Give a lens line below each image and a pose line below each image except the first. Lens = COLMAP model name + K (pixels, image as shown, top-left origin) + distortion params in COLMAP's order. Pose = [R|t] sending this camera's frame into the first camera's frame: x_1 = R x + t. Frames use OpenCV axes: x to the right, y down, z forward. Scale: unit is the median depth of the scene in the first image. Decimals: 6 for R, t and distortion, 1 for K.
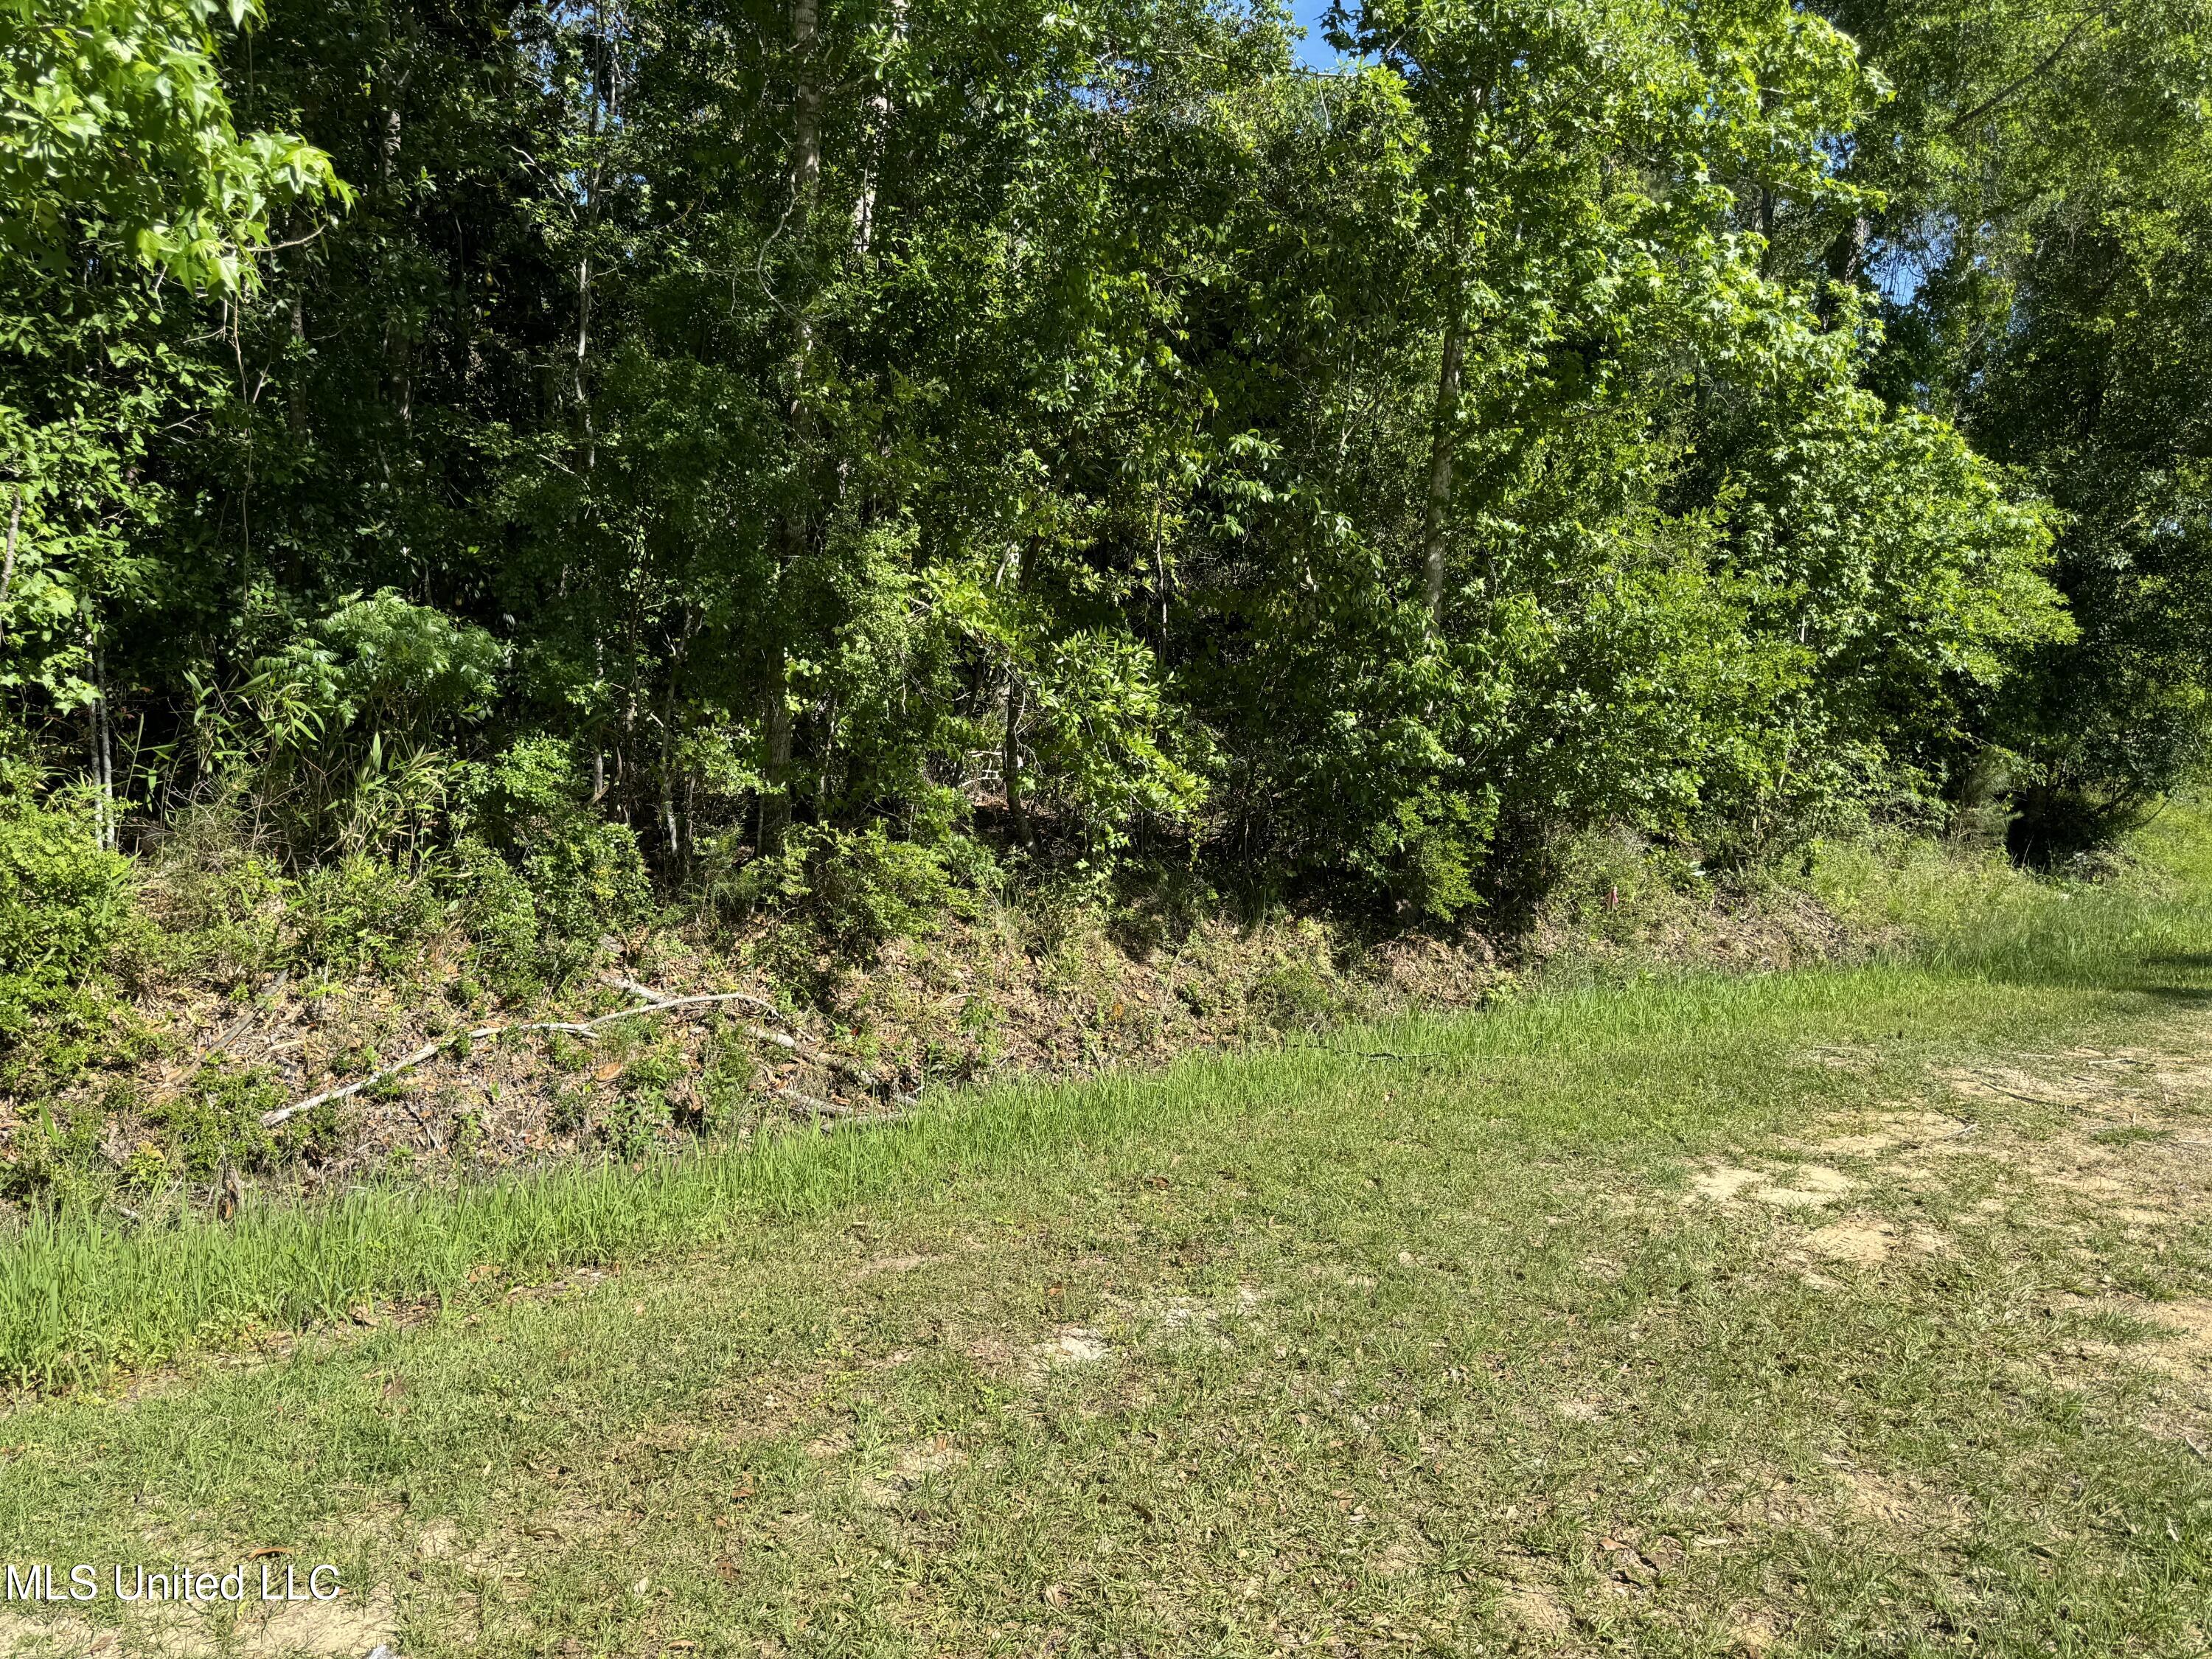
lens RADIAL K [[1561.3, 0, 1078.7], [0, 1561.3, 816.2], [0, 0, 1]] dist [0.040516, -0.049898]
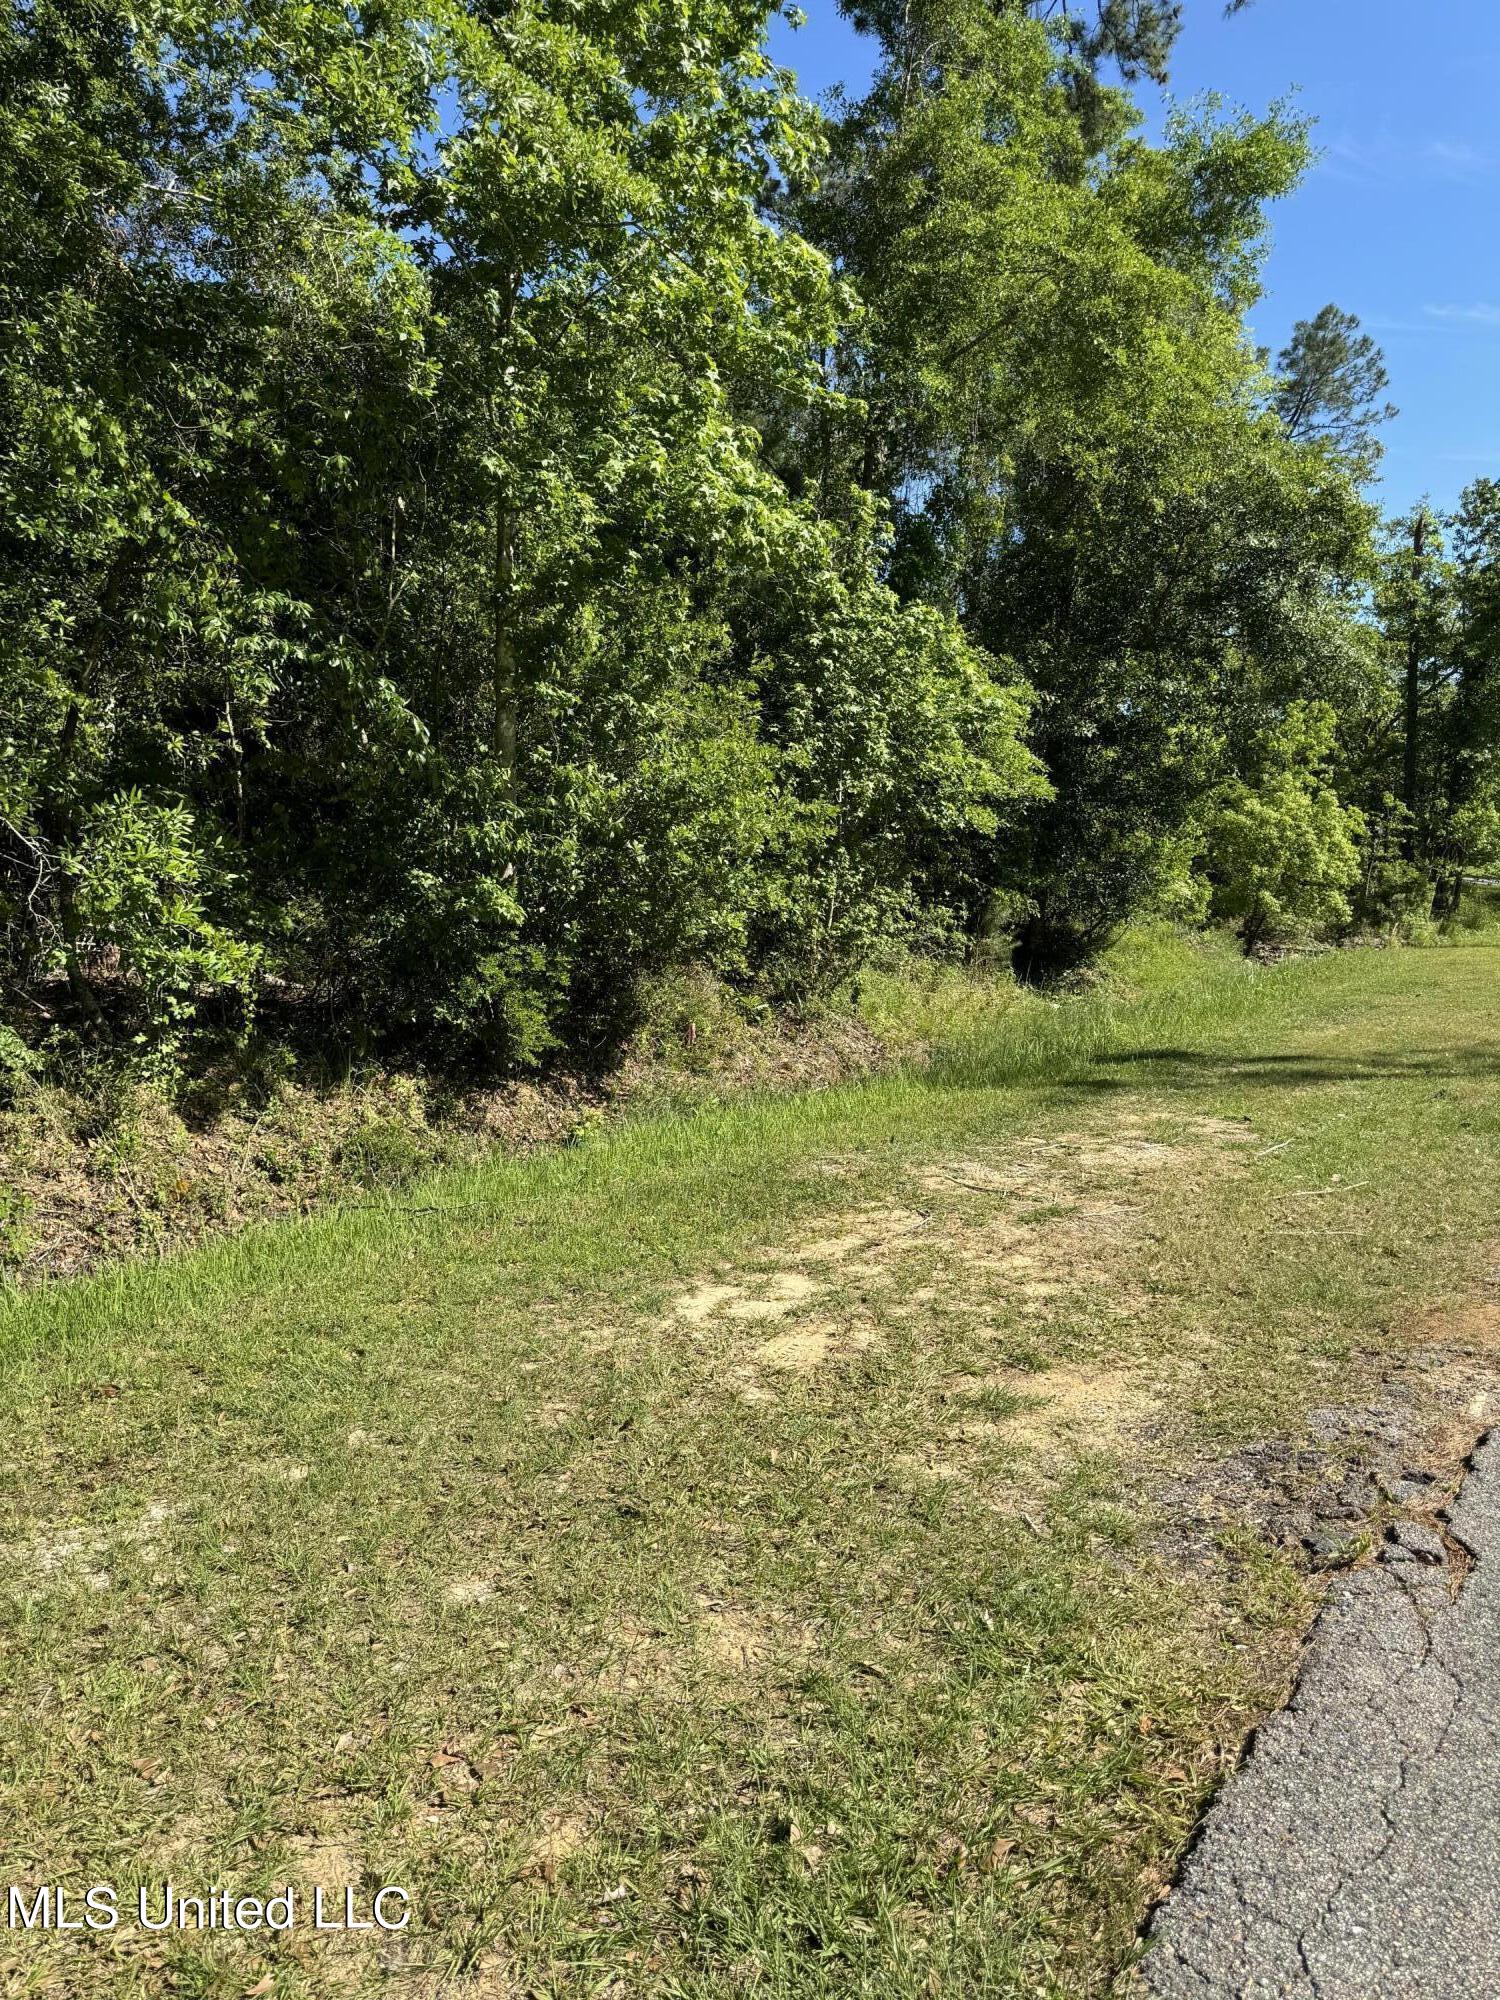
lens RADIAL K [[1411.7, 0, 756.7], [0, 1411.7, 1004.6], [0, 0, 1]] dist [0.040516, -0.049898]
pose [[0.944333, -0.059818, 0.323506, 0.076629], [0.051656, 0.998094, 0.033768, -0.000097], [-0.324910, -0.015177, 0.945623, 0.043846]]
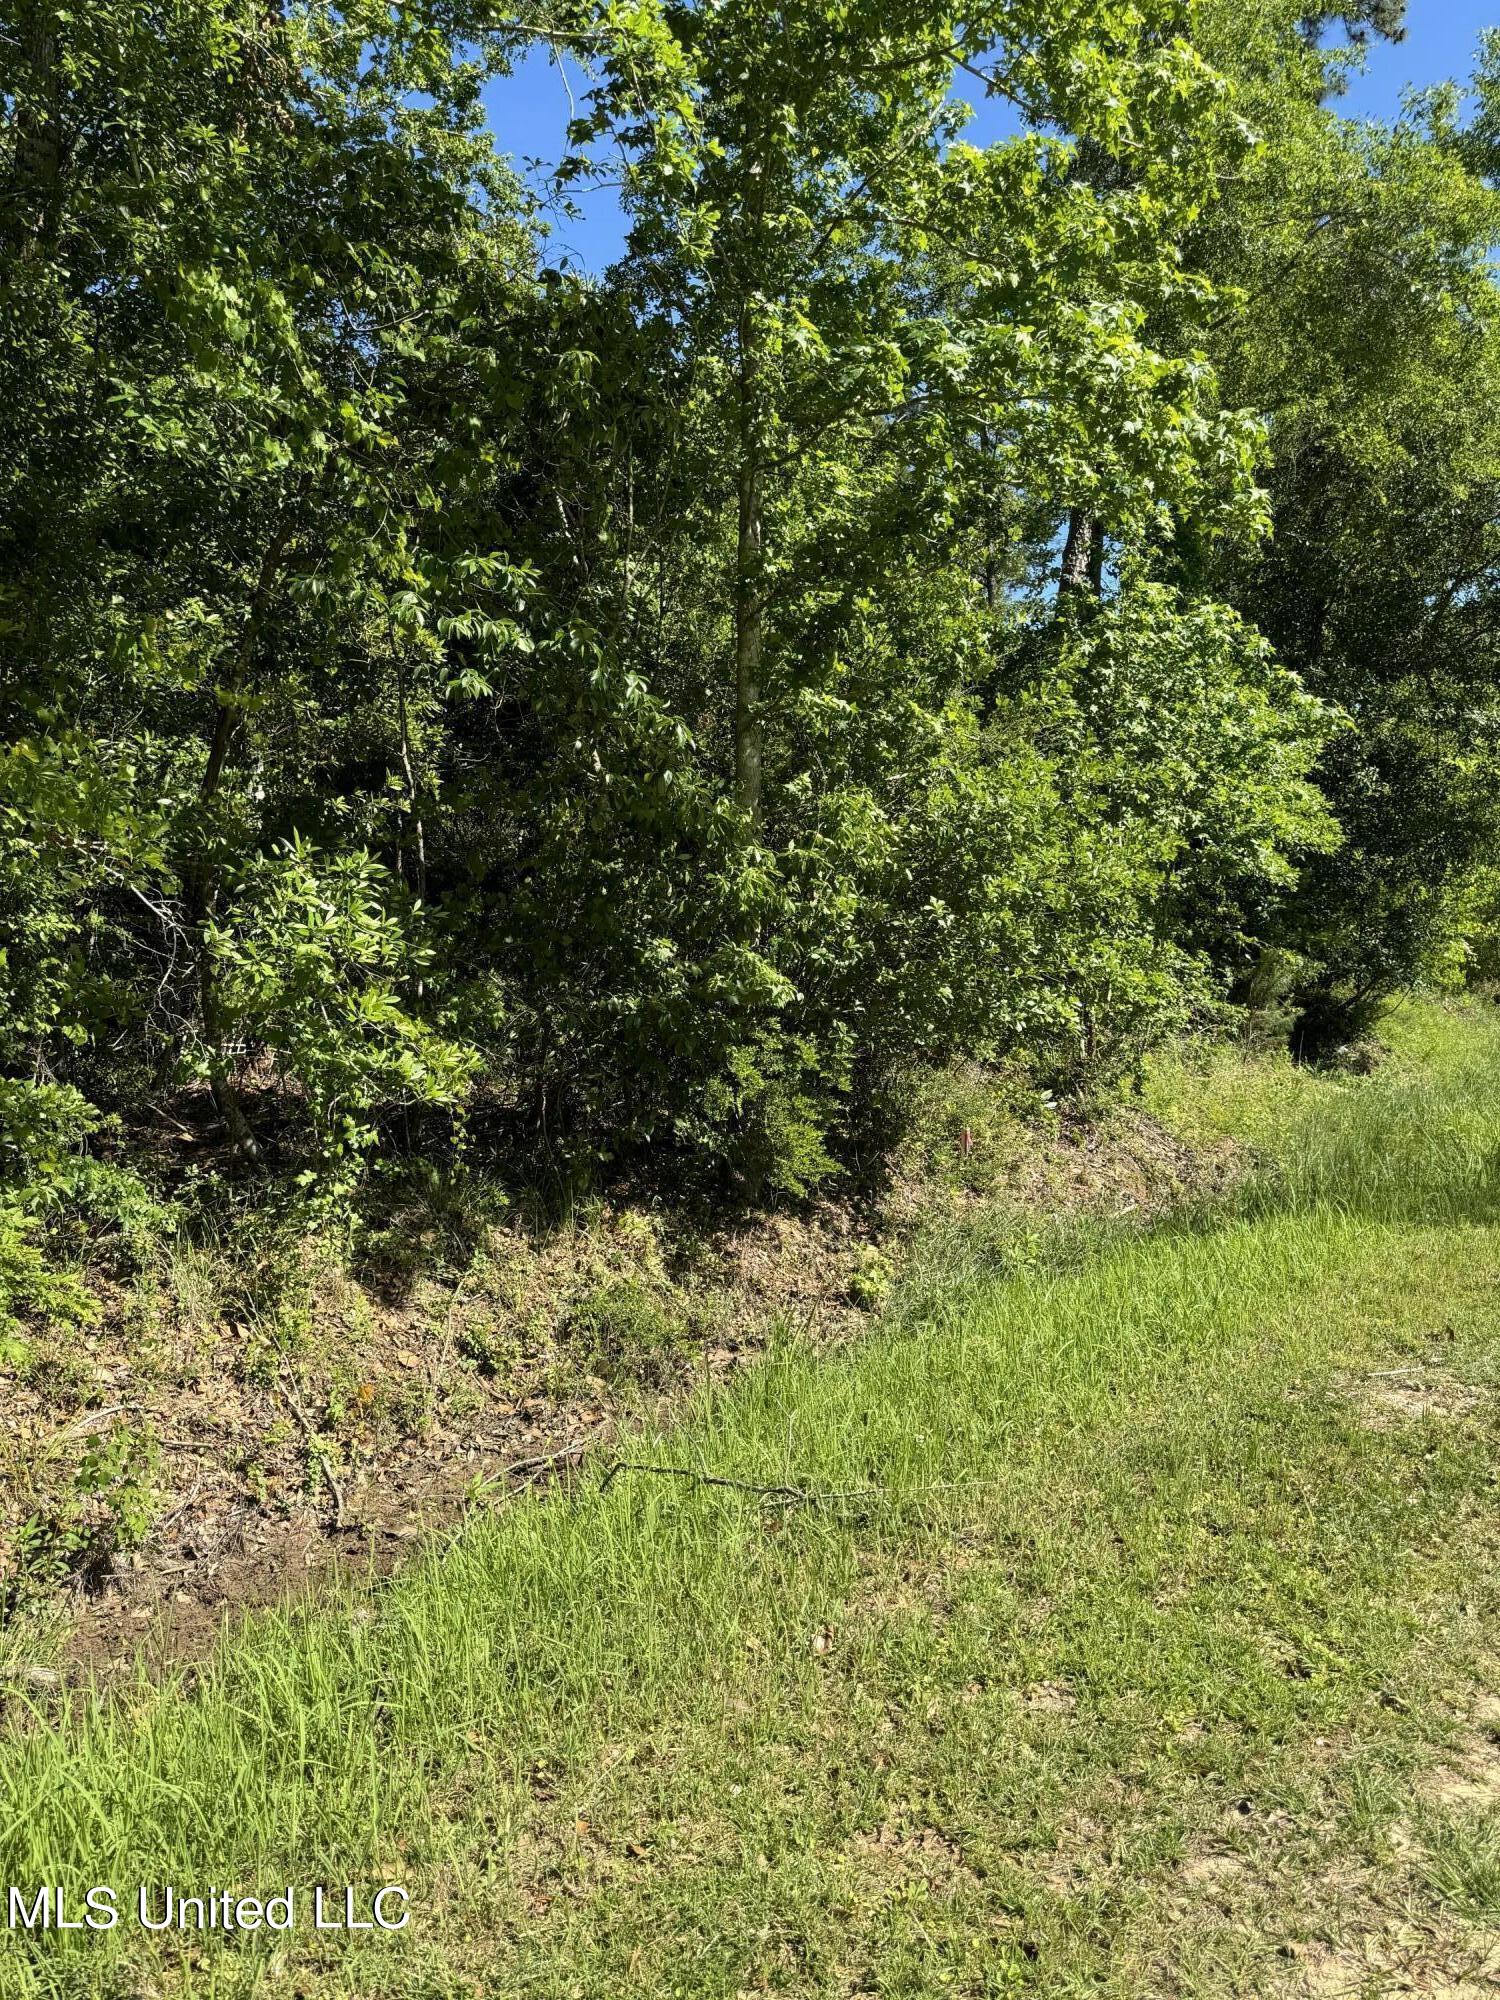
lens RADIAL K [[1411.7, 0, 729.0], [0, 1411.7, 999.7], [0, 0, 1]] dist [0.040516, -0.049898]
pose [[0.971399, -0.066789, 0.227866, 0.045139], [0.076442, 0.996501, -0.033794, -0.012809], [-0.224812, 0.050246, 0.973106, 0.322657]]
